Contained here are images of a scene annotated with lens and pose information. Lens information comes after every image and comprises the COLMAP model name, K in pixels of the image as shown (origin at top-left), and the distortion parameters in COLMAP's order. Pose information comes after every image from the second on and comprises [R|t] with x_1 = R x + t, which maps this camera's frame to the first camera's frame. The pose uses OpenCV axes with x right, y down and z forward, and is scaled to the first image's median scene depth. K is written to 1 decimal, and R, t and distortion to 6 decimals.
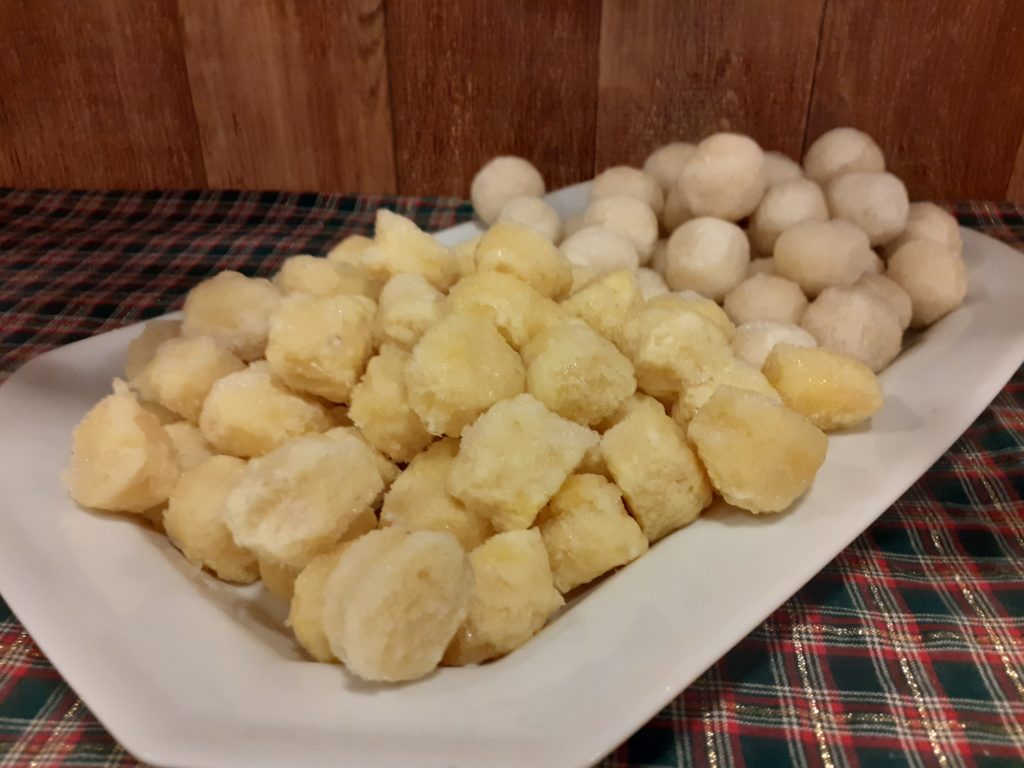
lens RADIAL K [[811.6, 0, 512.0], [0, 811.6, 384.0], [0, 0, 1]] dist [-0.012974, -0.001124]
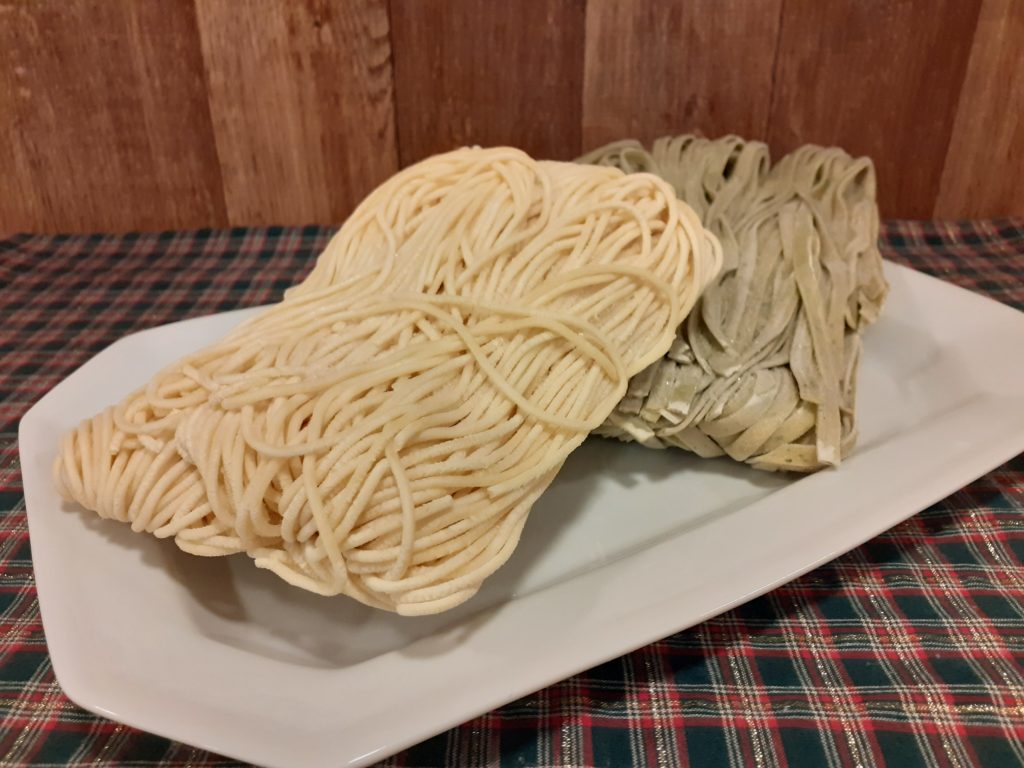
lens RADIAL K [[799.4, 0, 512.0], [0, 799.4, 384.0], [0, 0, 1]] dist [0.004946, -0.002274]
pose [[0.997326, -0.039700, 0.061360, -0.079814], [0.039597, 0.999212, 0.002899, -0.012830], [-0.061426, -0.000461, 0.998112, -0.125764]]
